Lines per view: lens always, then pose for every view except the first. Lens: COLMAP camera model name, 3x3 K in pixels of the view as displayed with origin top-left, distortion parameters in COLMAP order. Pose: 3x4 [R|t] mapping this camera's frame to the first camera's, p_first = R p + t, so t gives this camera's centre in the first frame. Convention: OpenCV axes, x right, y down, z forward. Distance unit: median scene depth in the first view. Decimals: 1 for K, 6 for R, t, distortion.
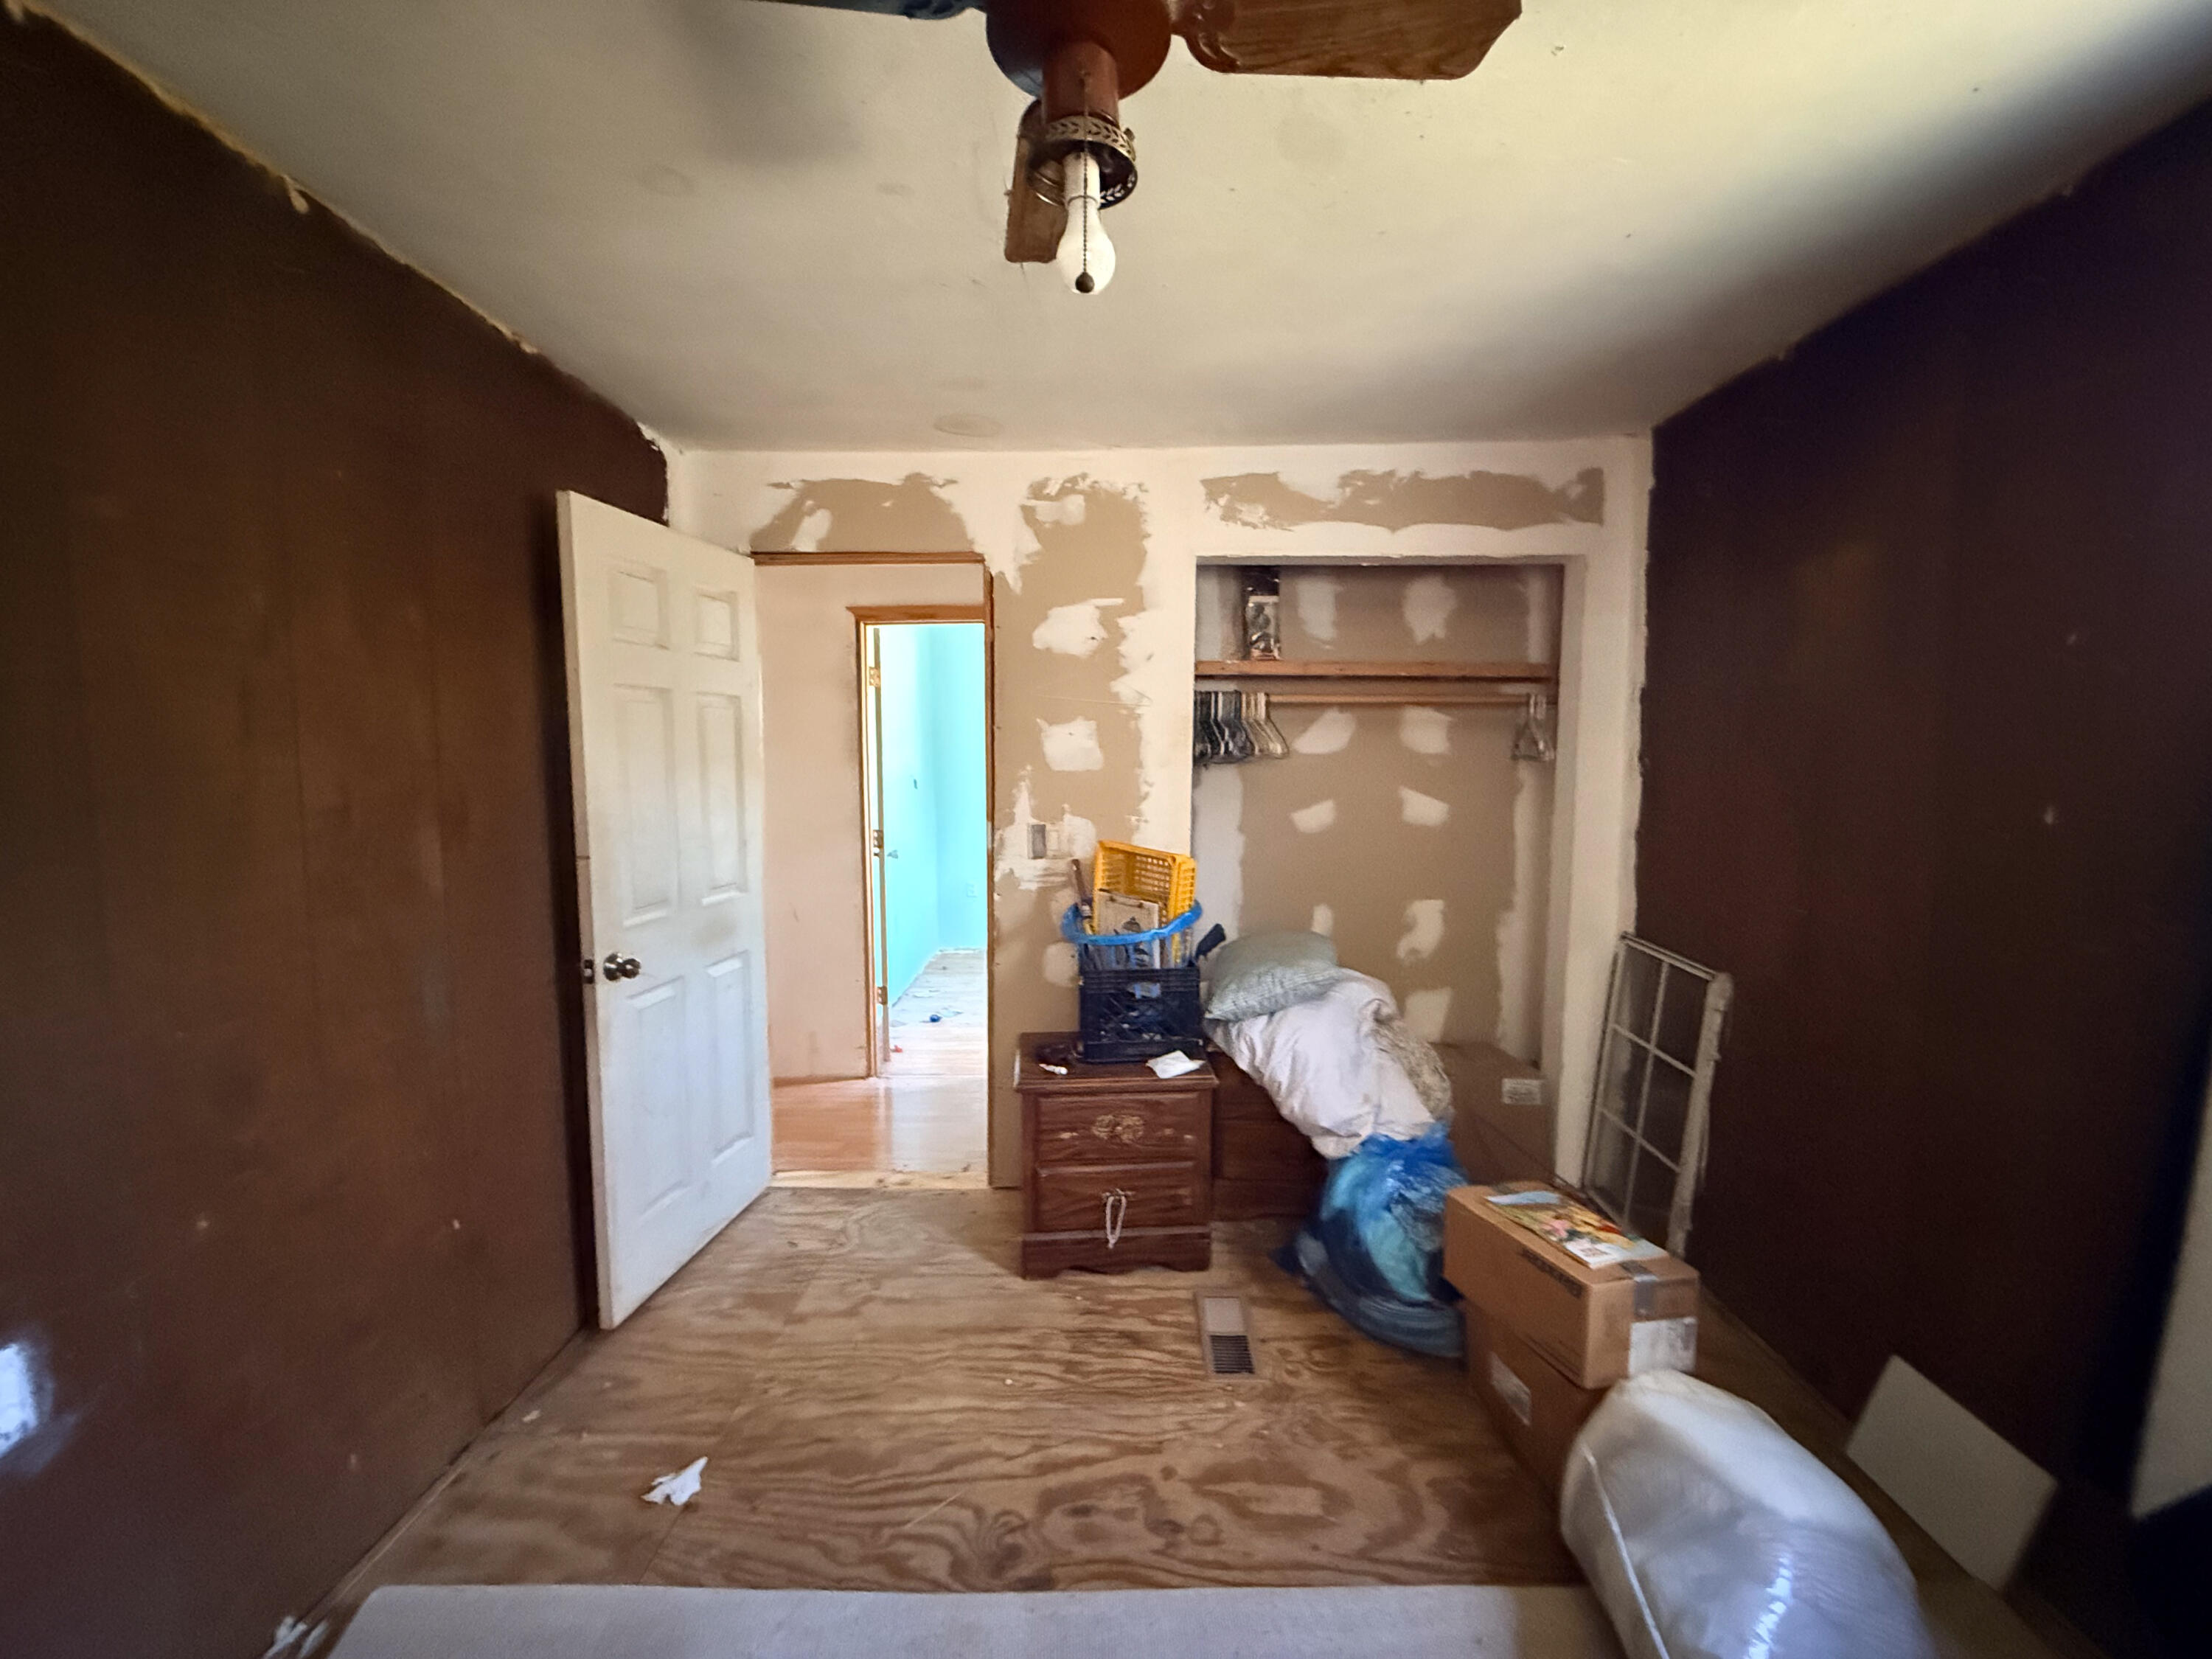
lens RADIAL K [[879.4, 0, 1107.7], [0, 879.4, 828.5], [0, 0, 1]] dist [0.000950, -0.000096]
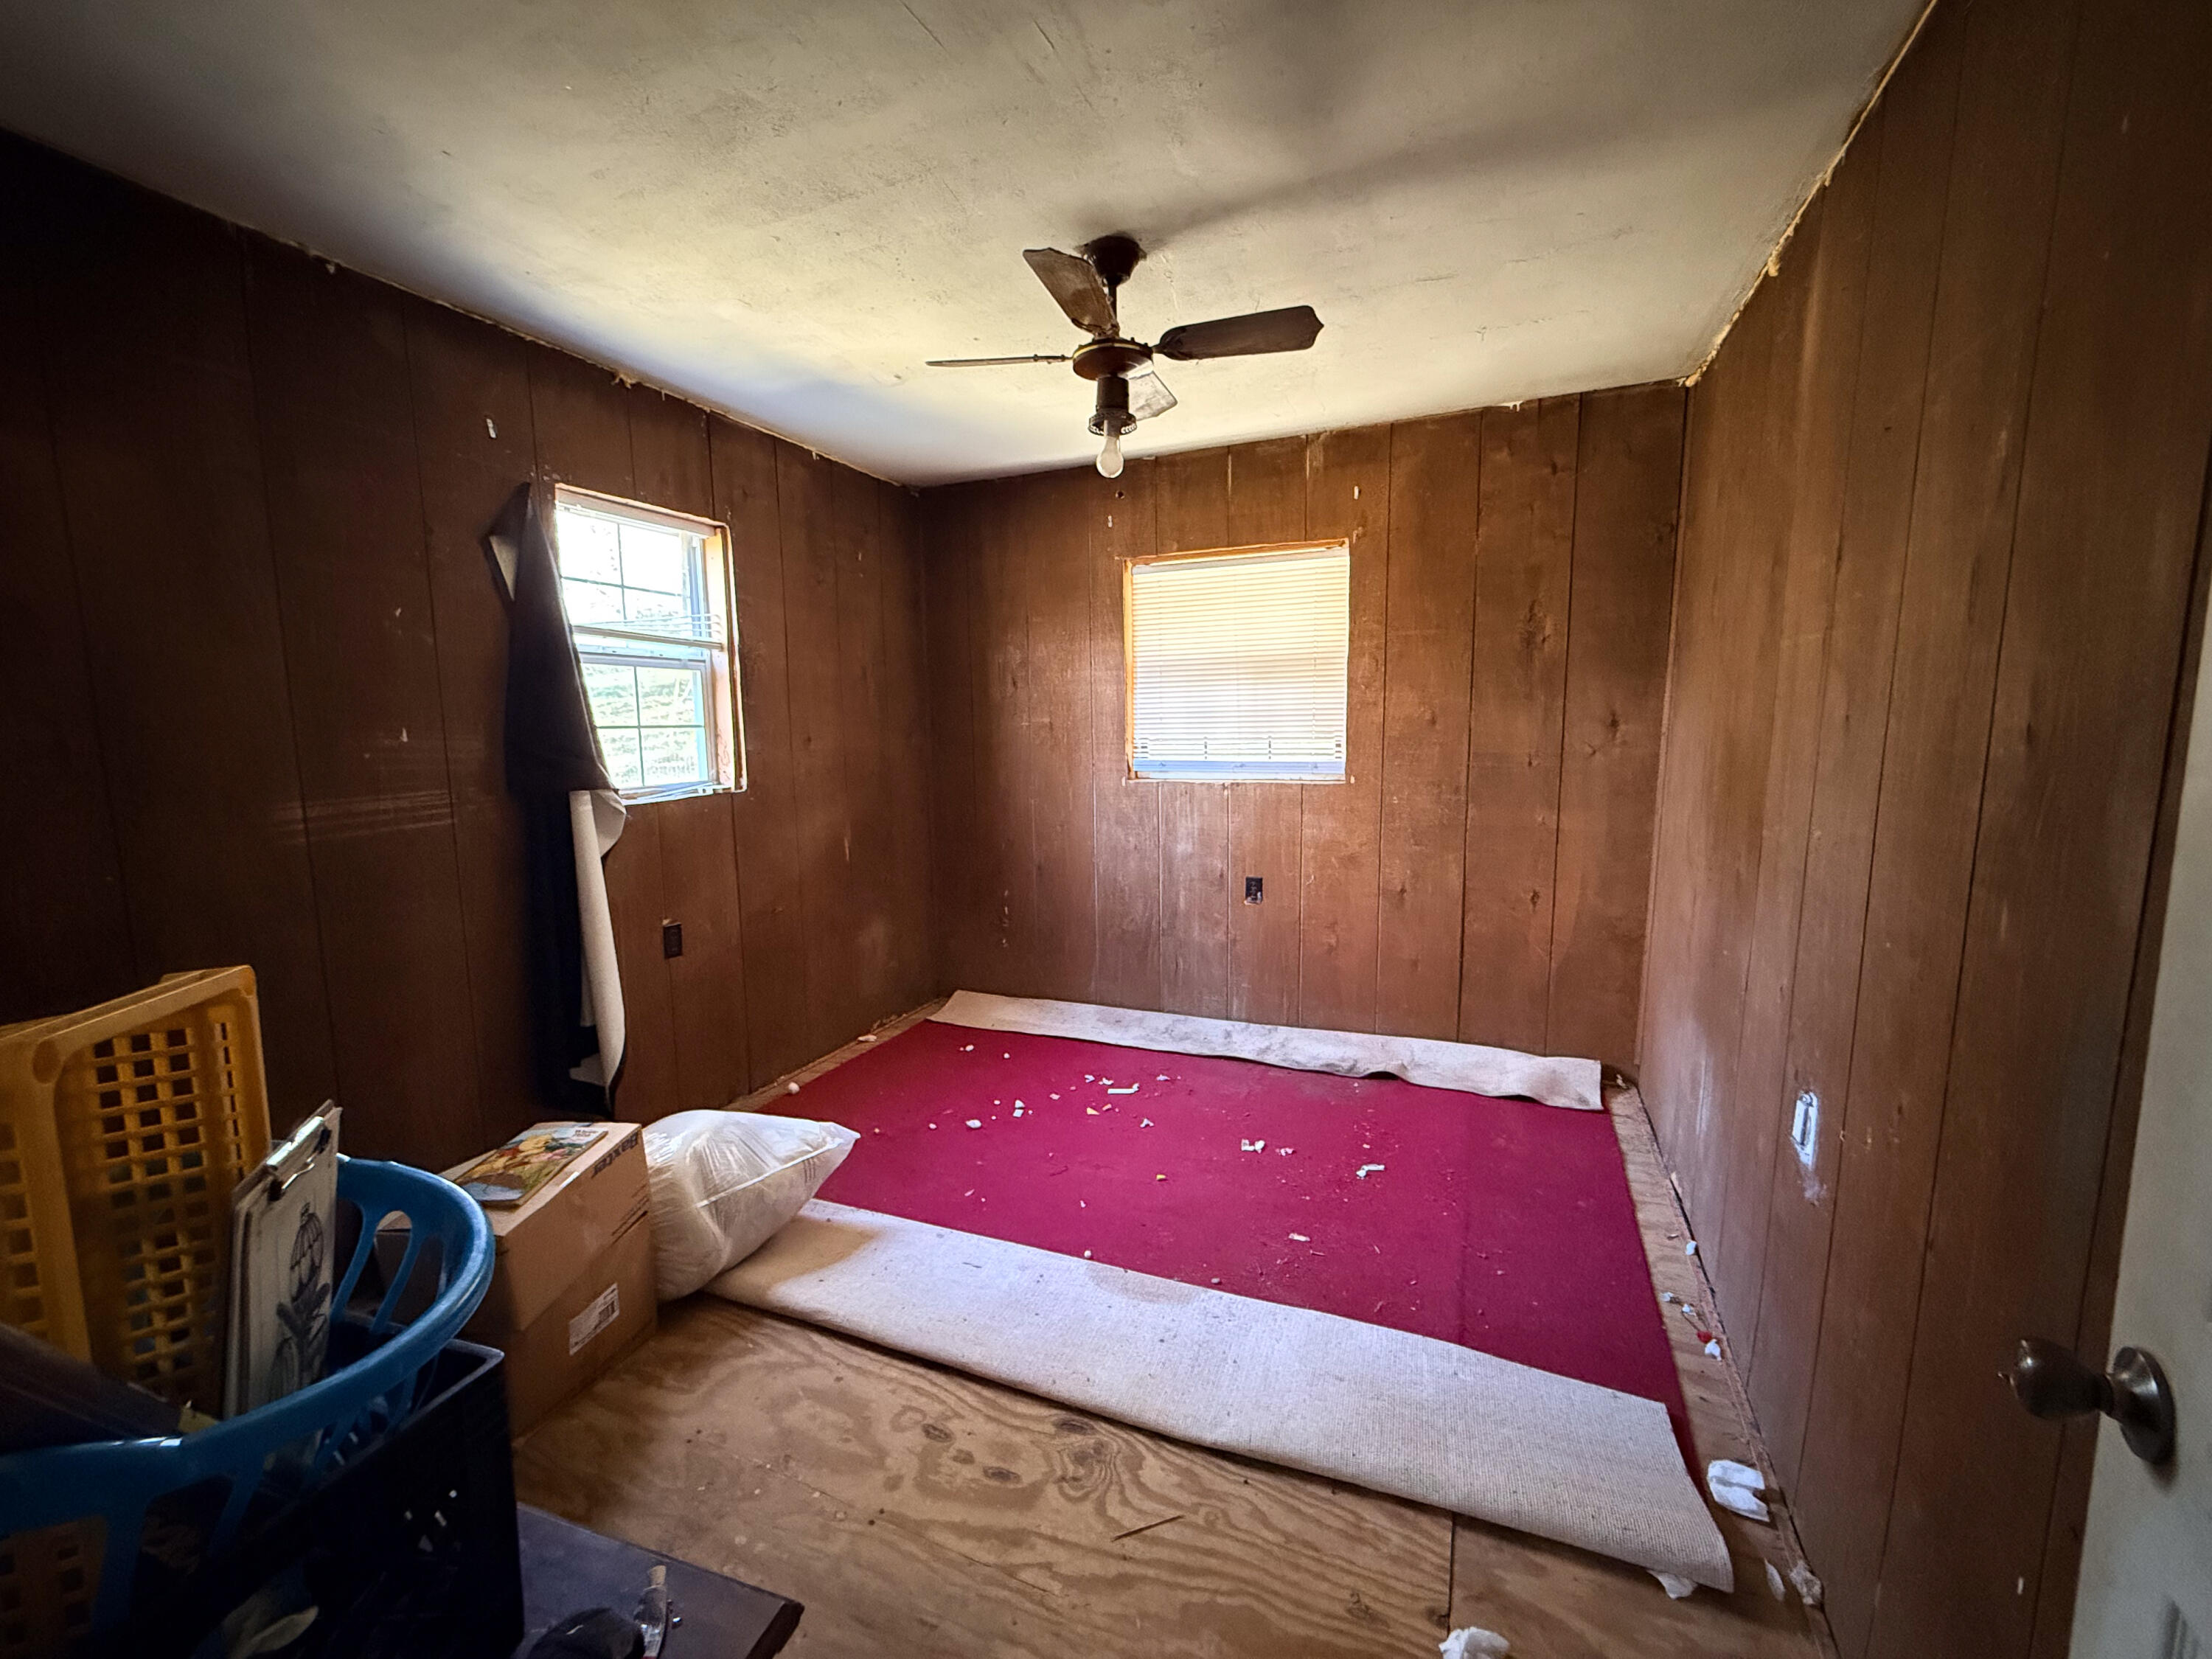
lens RADIAL K [[879.4, 0, 1105.5], [0, 879.4, 827.1], [0, 0, 1]] dist [0.000950, -0.000096]
pose [[-0.929105, -0.048617, 0.366606, -0.448782], [0.028700, 0.978852, 0.202545, -0.104795], [-0.368701, 0.198708, -0.908061, 1.675339]]
